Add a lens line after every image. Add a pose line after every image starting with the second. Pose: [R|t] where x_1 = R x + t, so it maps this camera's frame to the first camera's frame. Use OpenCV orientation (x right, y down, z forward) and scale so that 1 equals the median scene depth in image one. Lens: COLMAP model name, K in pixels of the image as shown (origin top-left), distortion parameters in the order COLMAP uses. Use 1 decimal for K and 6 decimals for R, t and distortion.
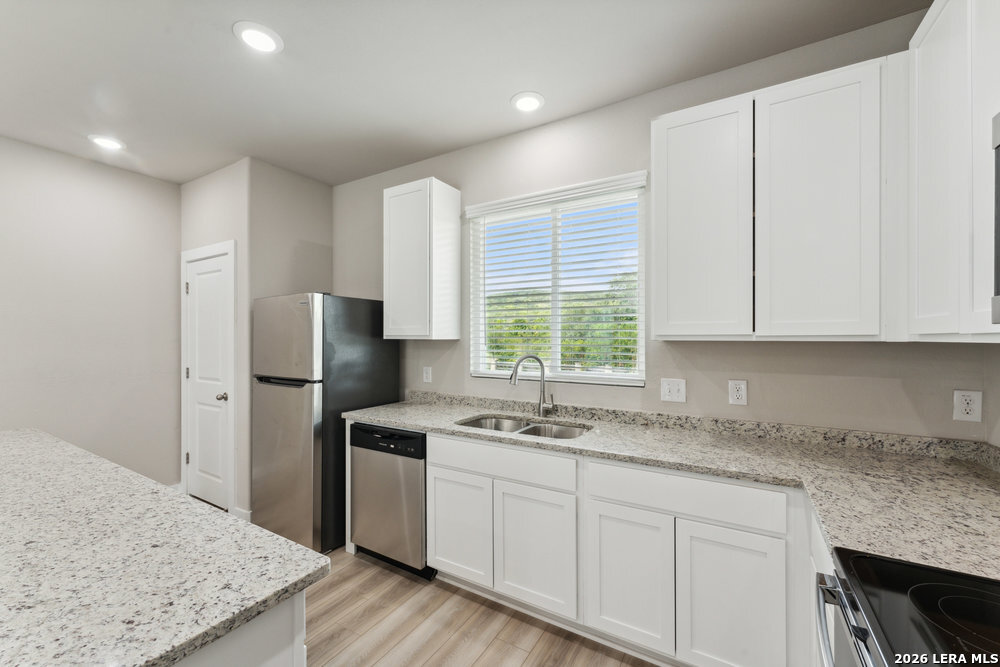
lens RADIAL K [[401.8, 0, 499.8], [0, 401.8, 337.5], [0, 0, 1]] dist [0.002144, -0.001075]
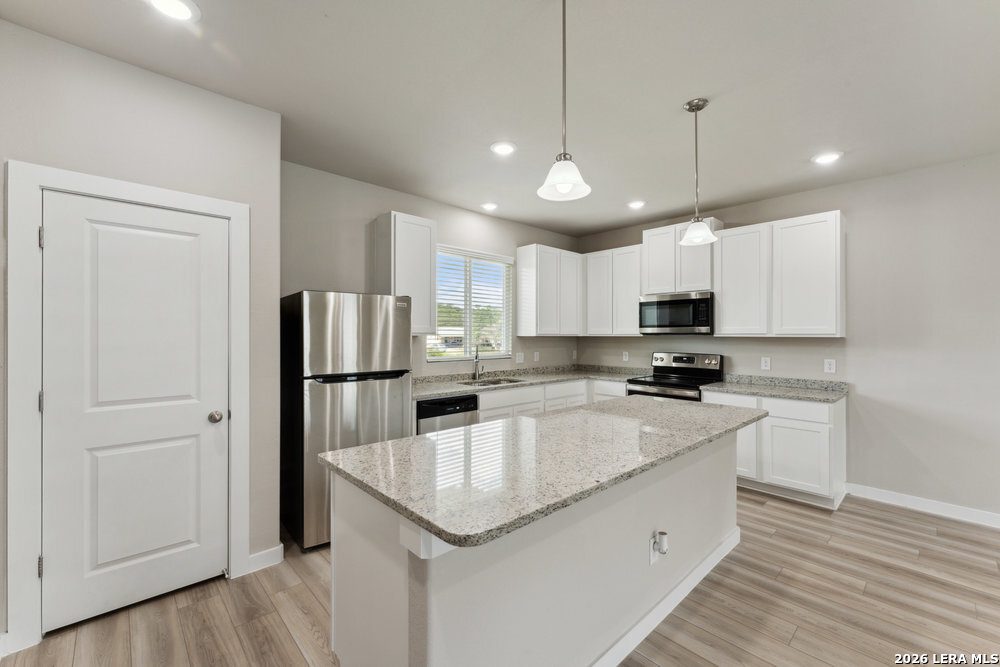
lens RADIAL K [[401.8, 0, 502.6], [0, 401.8, 333.3], [0, 0, 1]] dist [0.002144, -0.001075]
pose [[0.272237, 0.004777, 0.962218, -2.853914], [-0.003325, 0.999986, -0.004024, 0.002437], [-0.962224, -0.002104, 0.272250, 0.761911]]
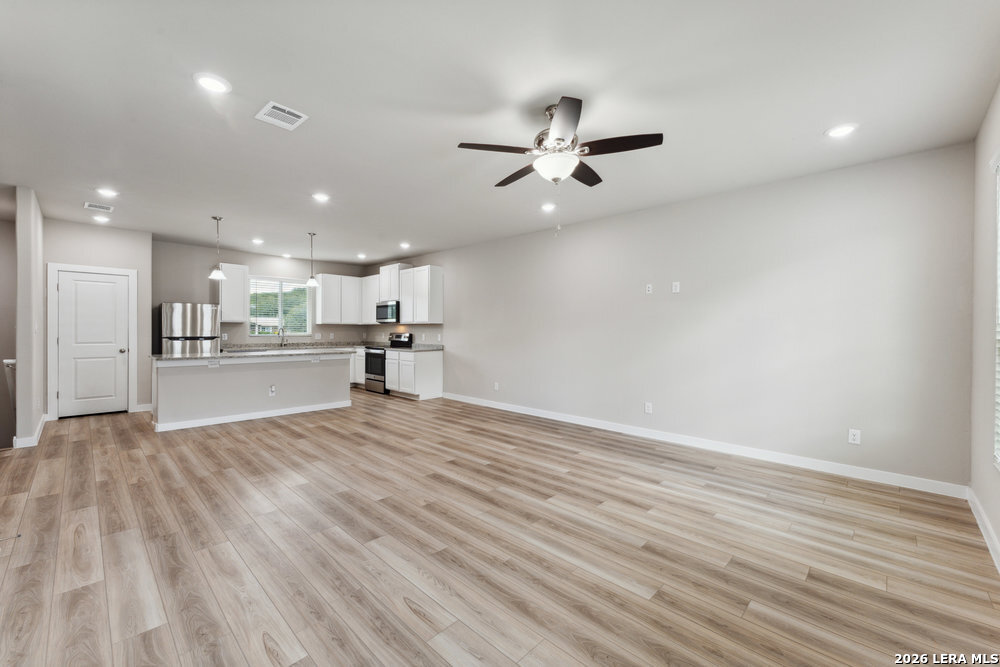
lens RADIAL K [[401.8, 0, 506.4], [0, 401.8, 332.0], [0, 0, 1]] dist [0.002144, -0.001075]
pose [[0.253098, 0.001077, 0.967440, -4.888682], [-0.004306, 0.999991, 0.000013, 0.126704], [-0.967431, -0.004169, 0.253101, -3.035814]]
